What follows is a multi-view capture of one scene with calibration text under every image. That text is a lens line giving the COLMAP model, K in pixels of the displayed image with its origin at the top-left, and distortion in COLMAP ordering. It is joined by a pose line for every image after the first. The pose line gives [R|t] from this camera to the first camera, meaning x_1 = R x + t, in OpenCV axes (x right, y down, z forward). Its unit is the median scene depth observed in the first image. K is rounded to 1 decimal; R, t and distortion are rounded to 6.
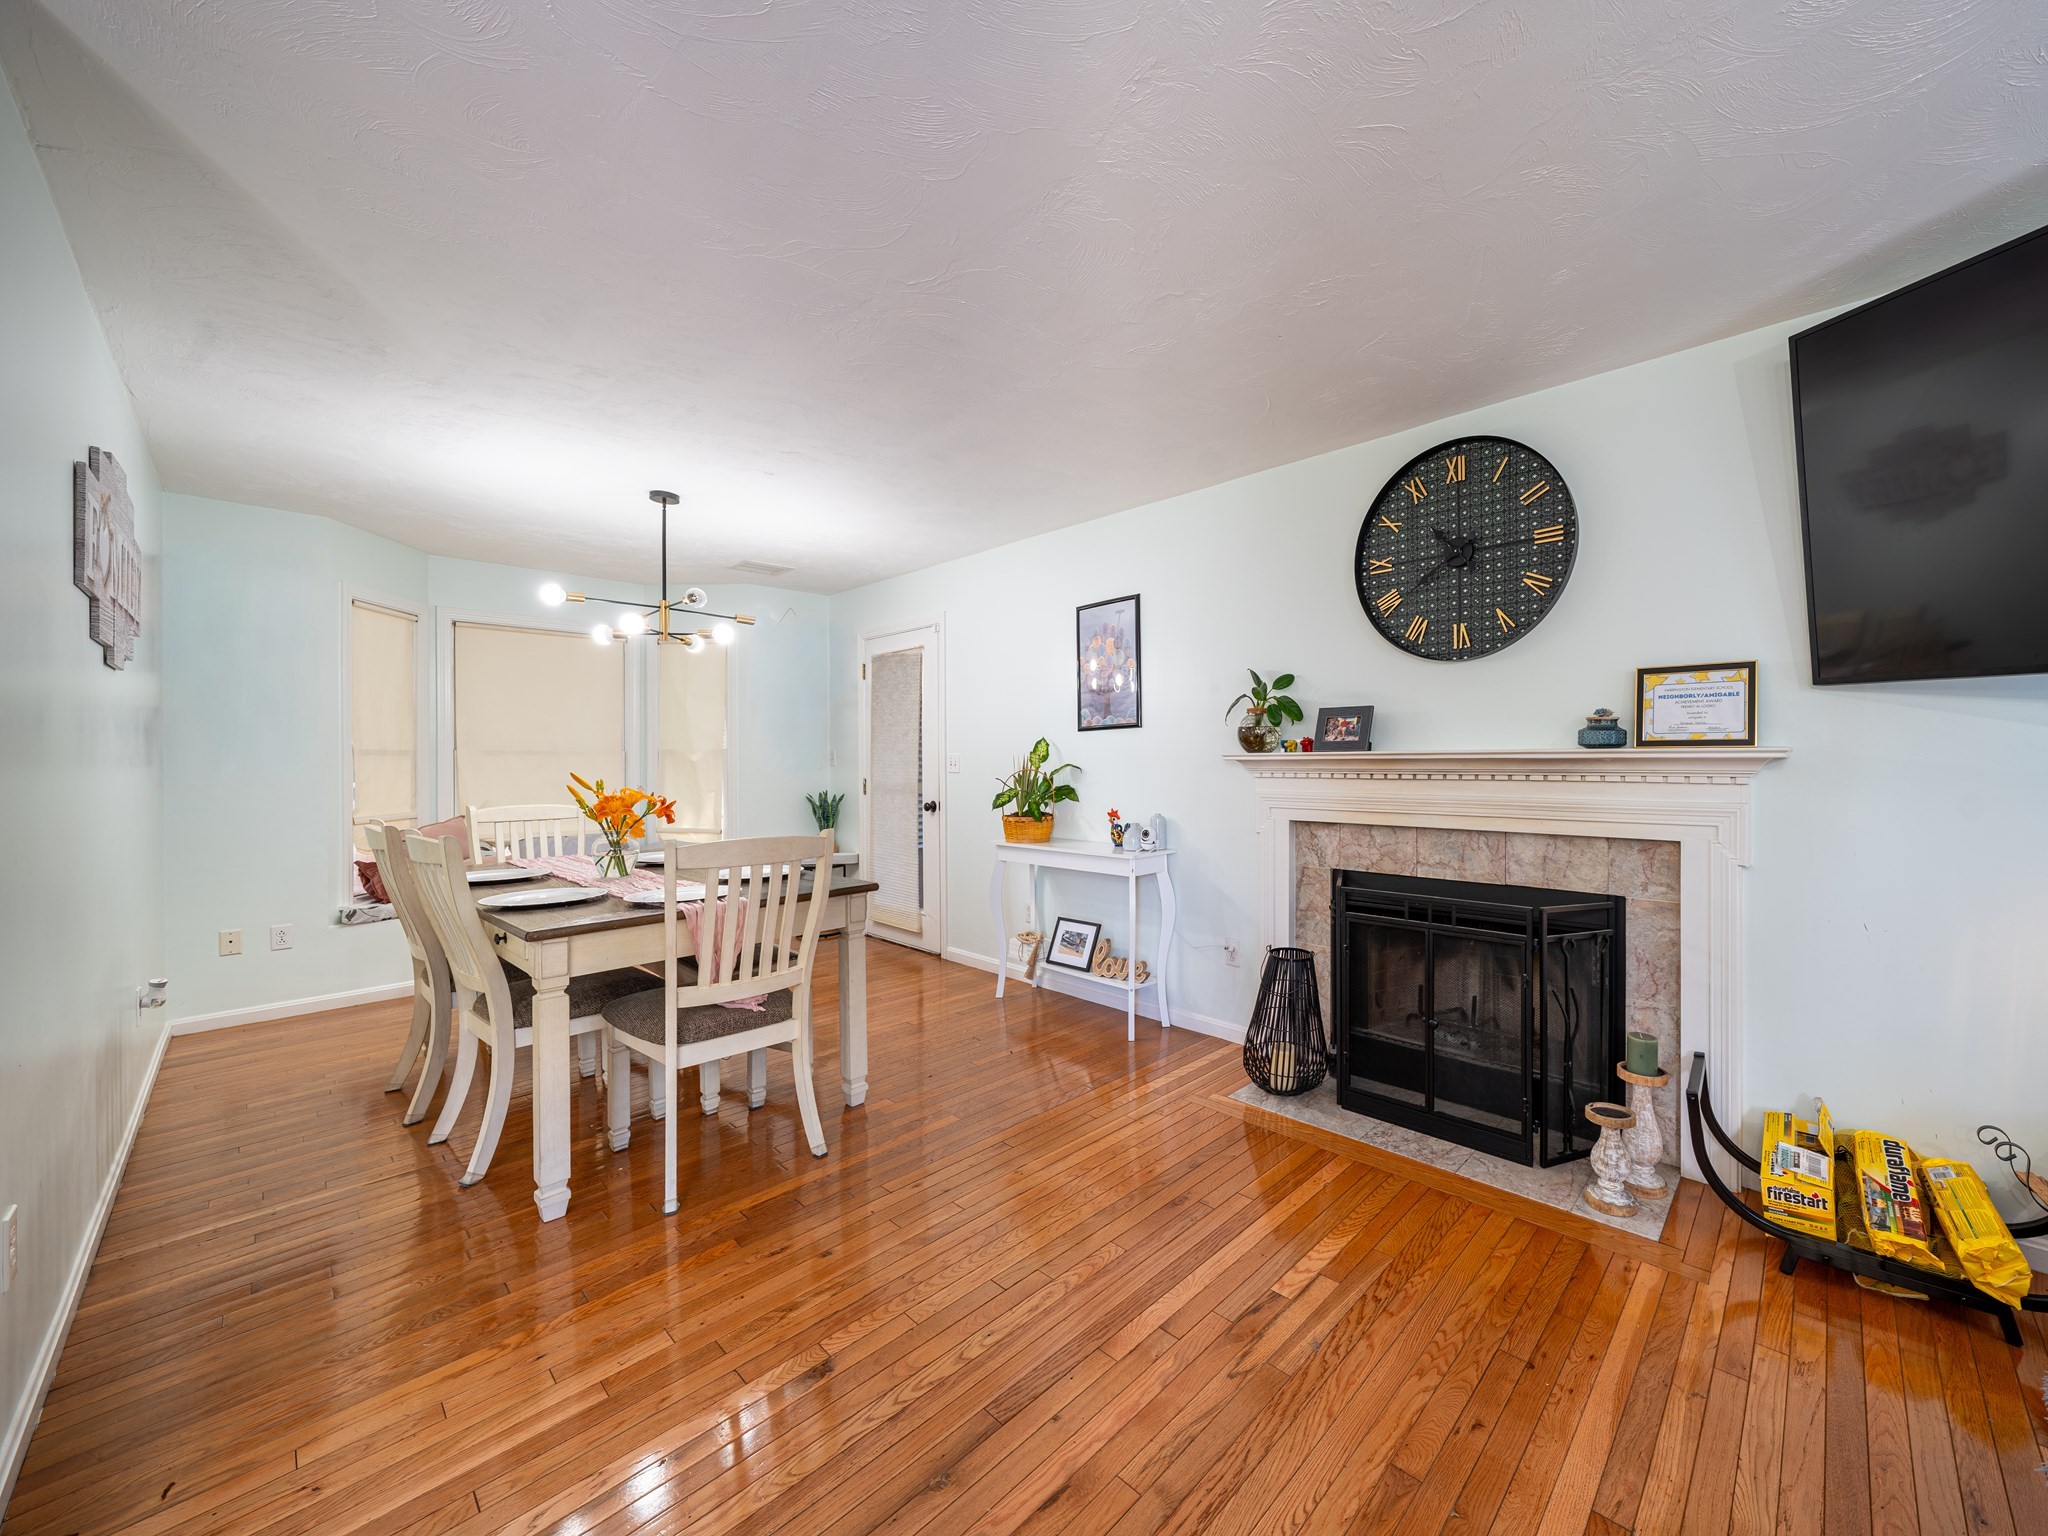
lens RADIAL K [[742.5, 0, 1160.3], [0, 742.5, 767.6], [0, 0, 1]] dist [-0.000766, -0.000053]
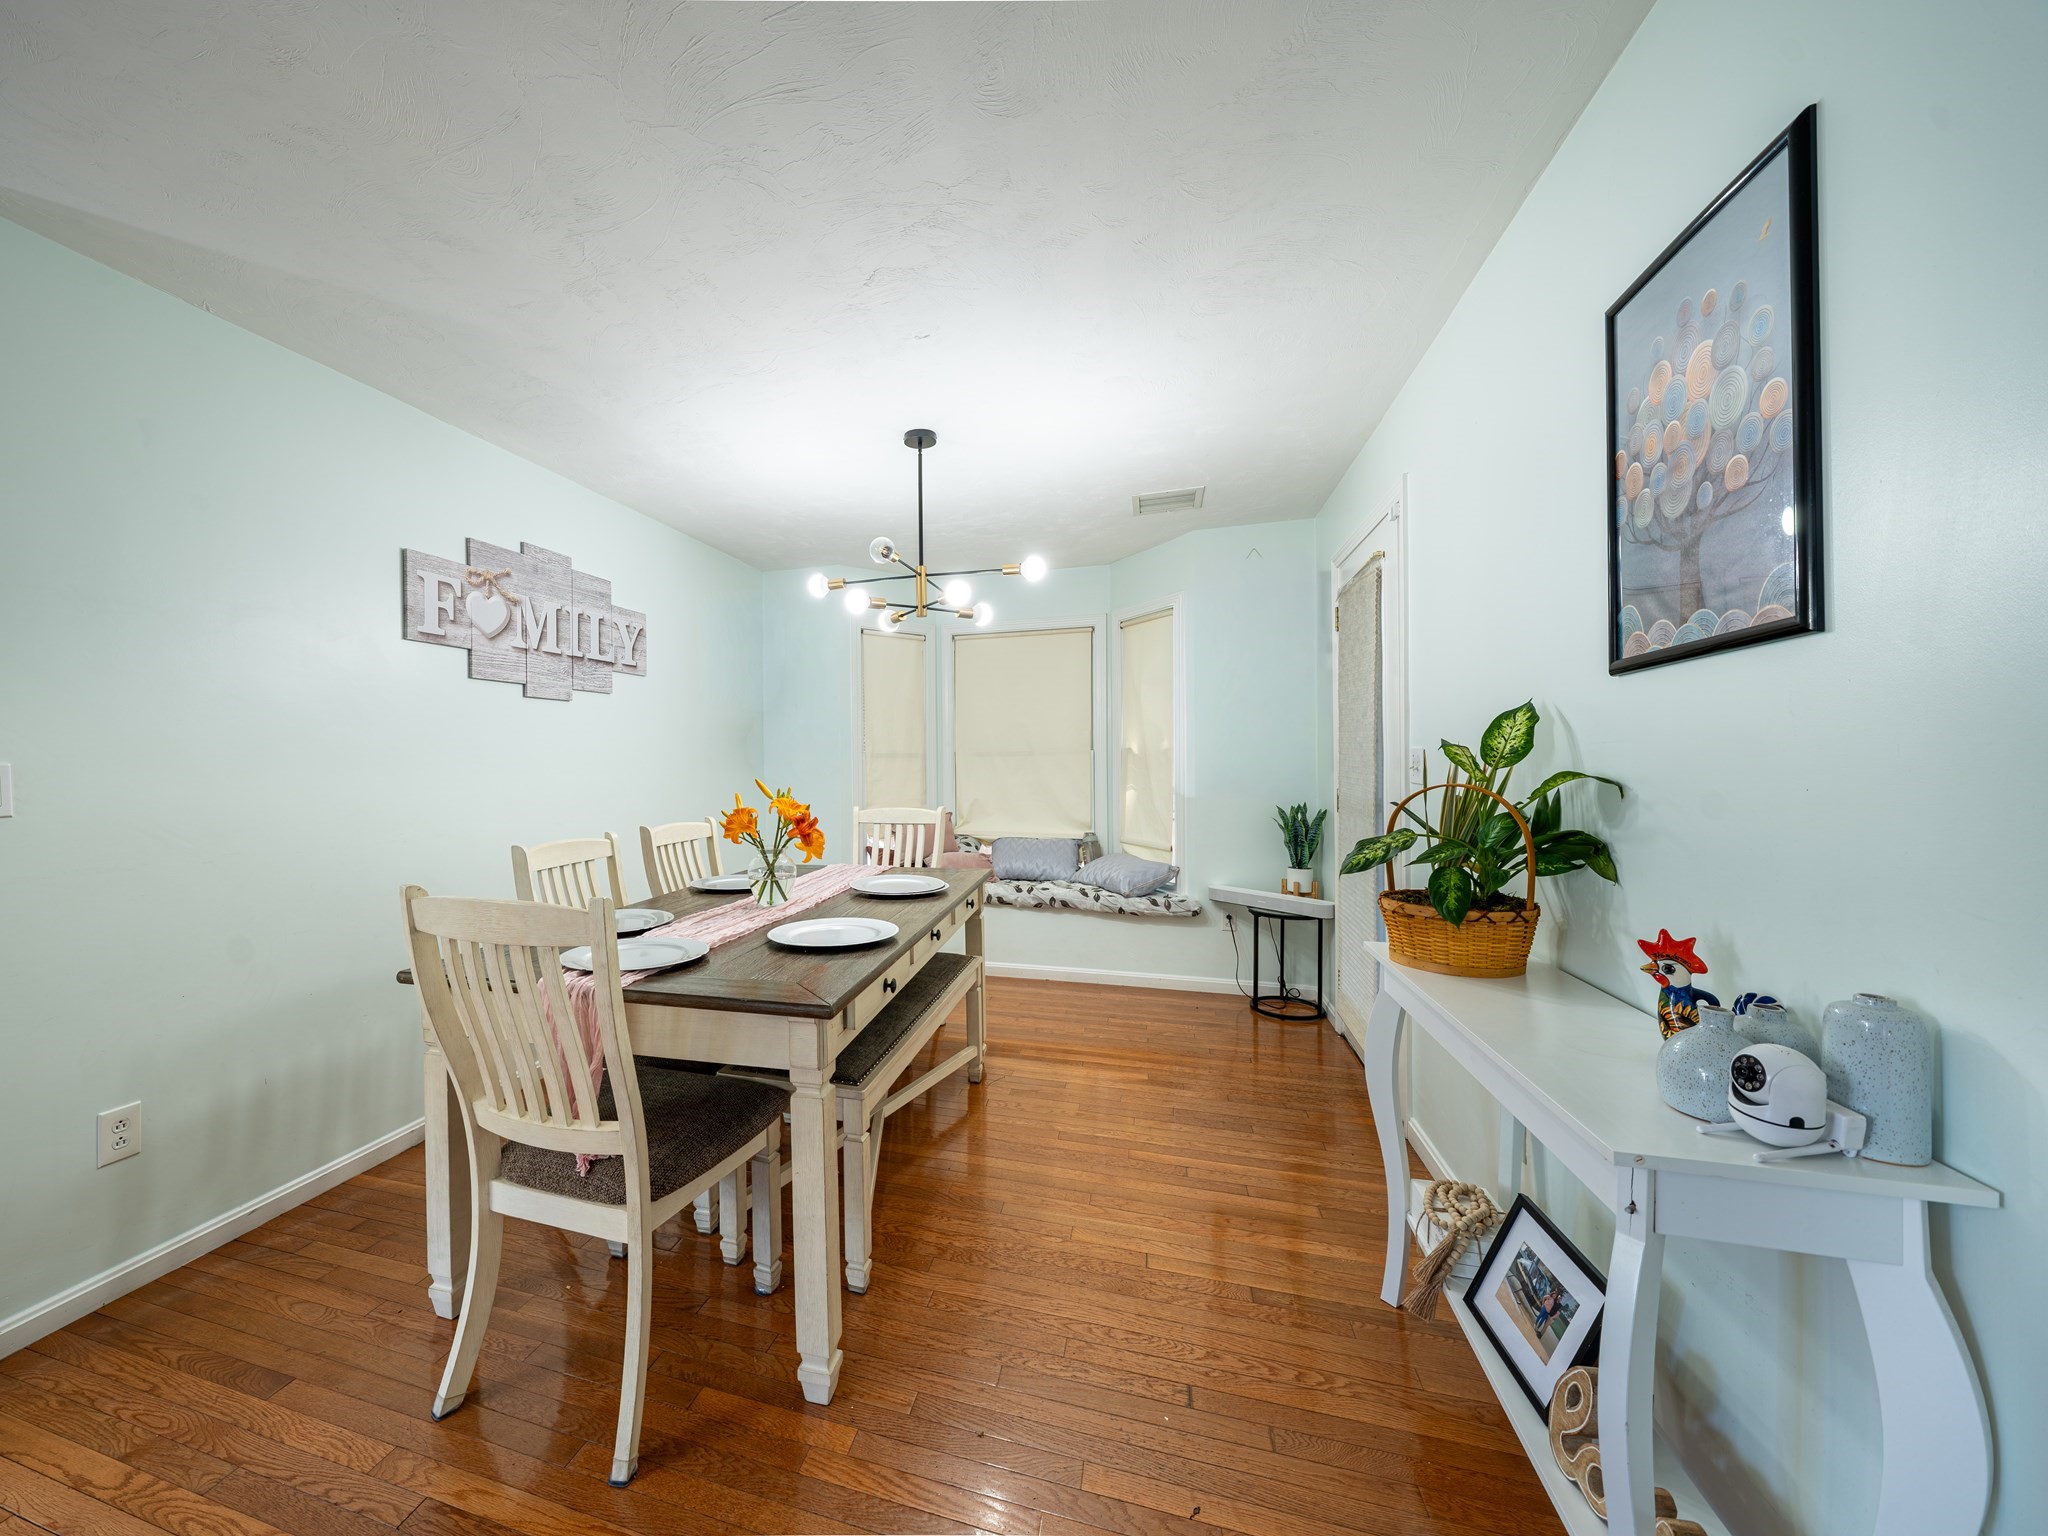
lens RADIAL K [[766.6, 0, 905.8], [0, 766.6, 770.5], [0, 0, 1]] dist [-0.001119, -0.000096]
pose [[0.381503, 0.008865, -0.924325, 0.122523], [0.001006, 0.999949, 0.010005, -0.012185], [0.924367, -0.004747, 0.381474, 0.775449]]
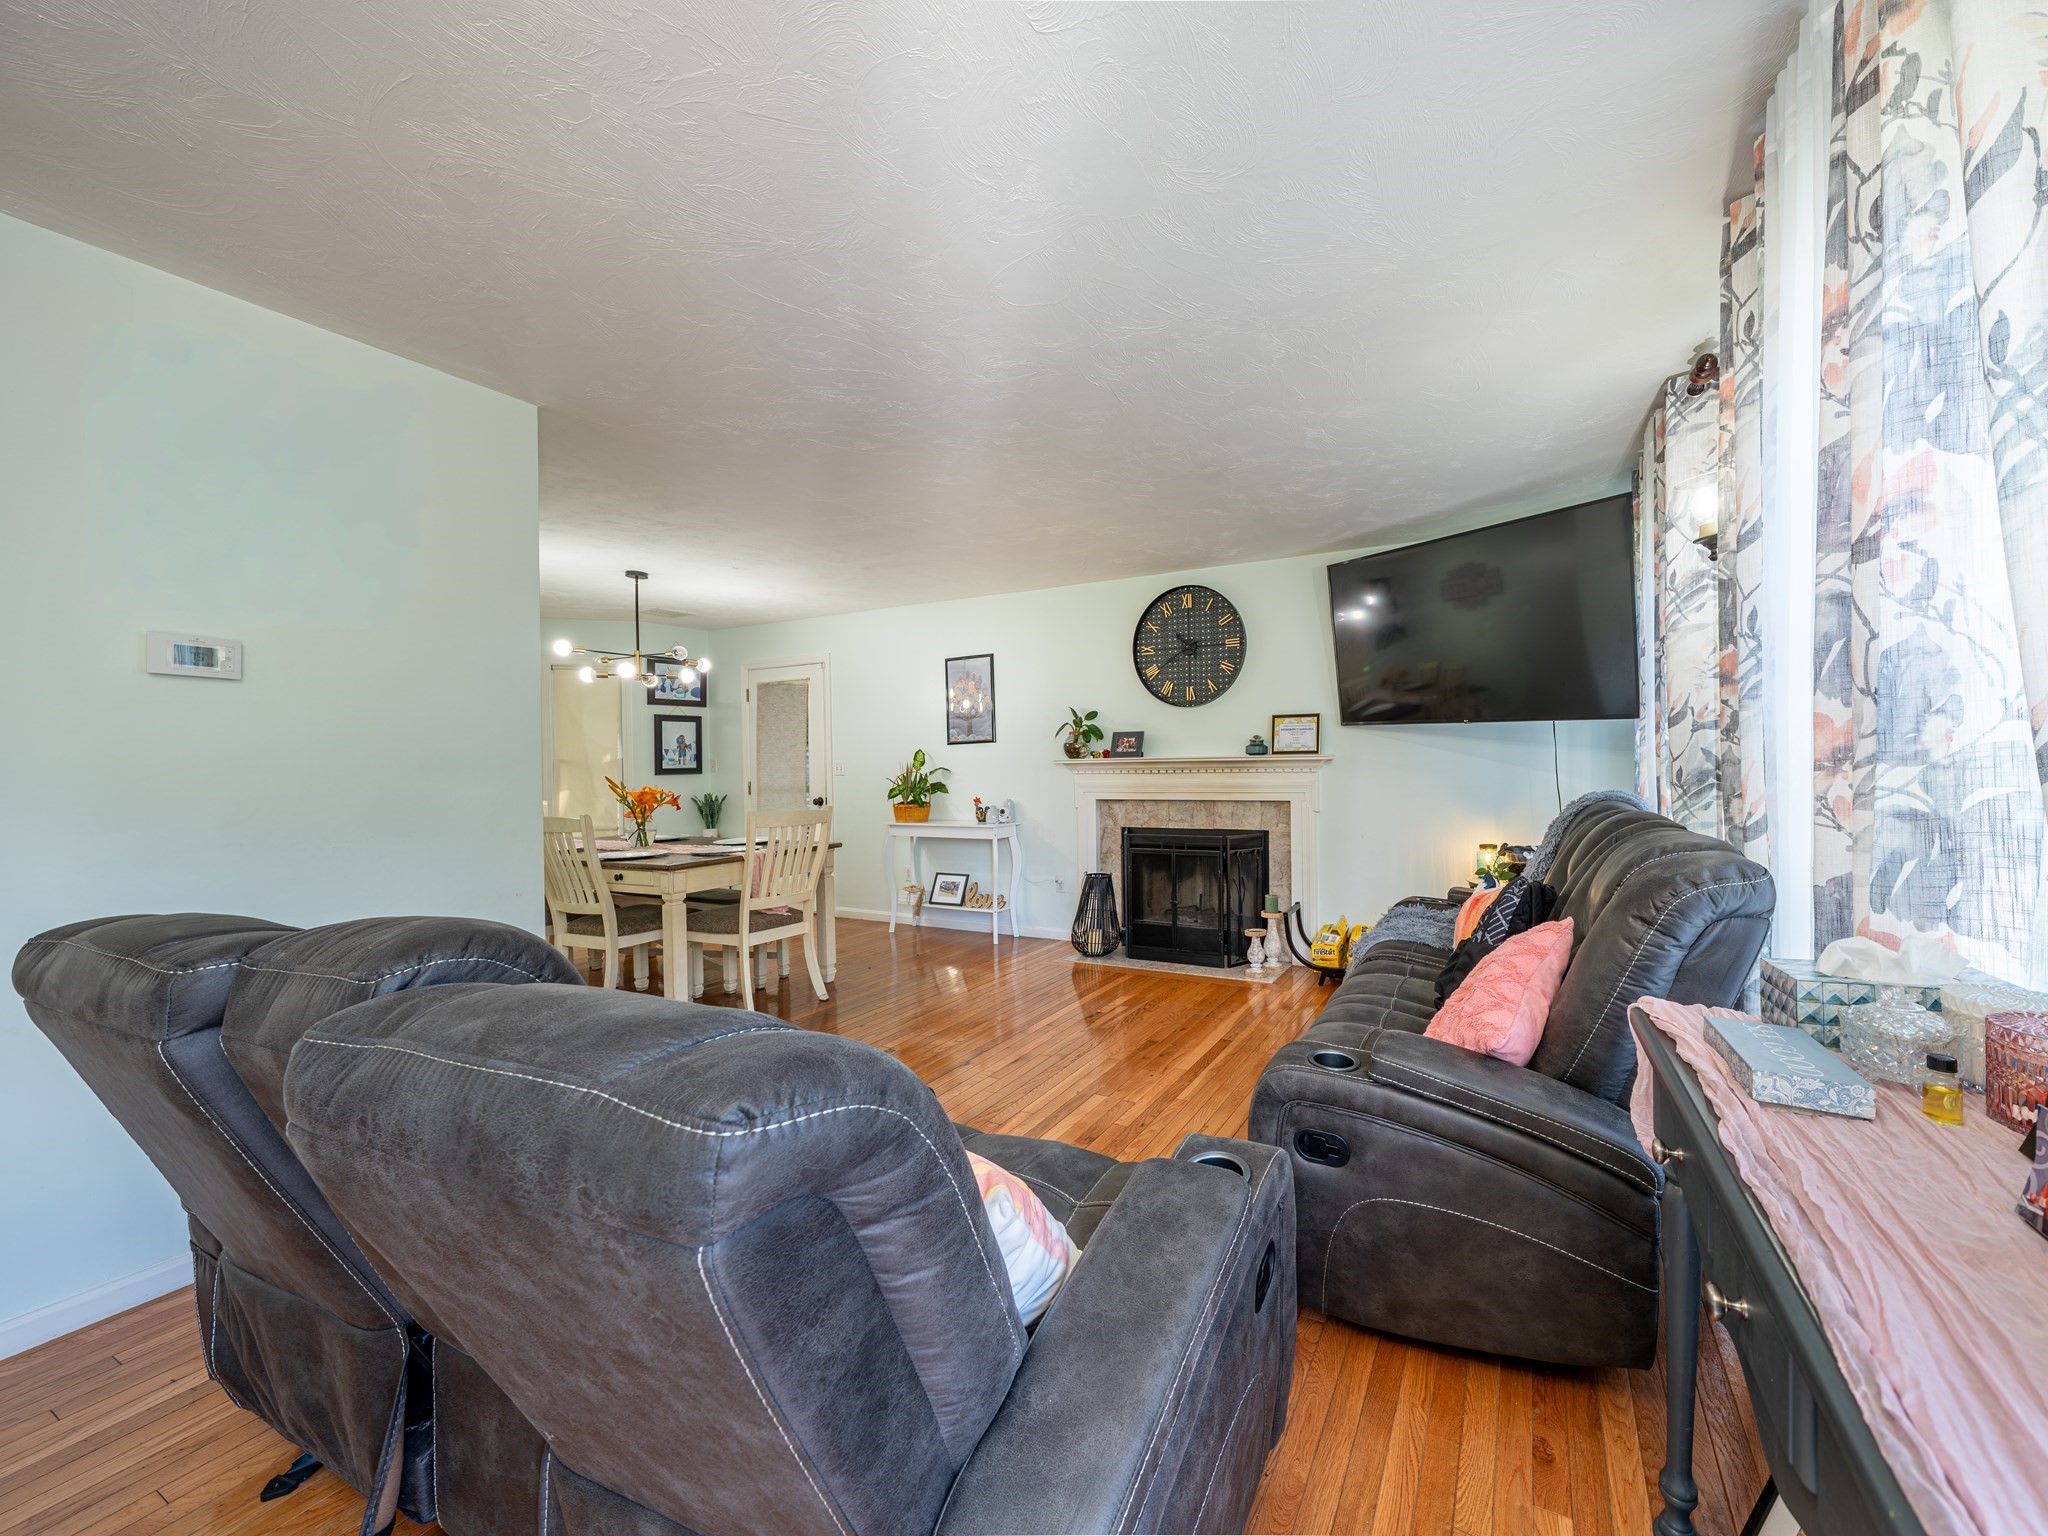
lens RADIAL K [[779.1, 0, 1016.7], [0, 779.1, 772.8], [0, 0, 1]] dist [-0.002936, -0.000295]
pose [[0.994851, -0.010946, 0.100755, -0.175714], [0.010961, 0.999940, 0.000407, 0.009068], [-0.100753, 0.000700, 0.994911, -0.709246]]
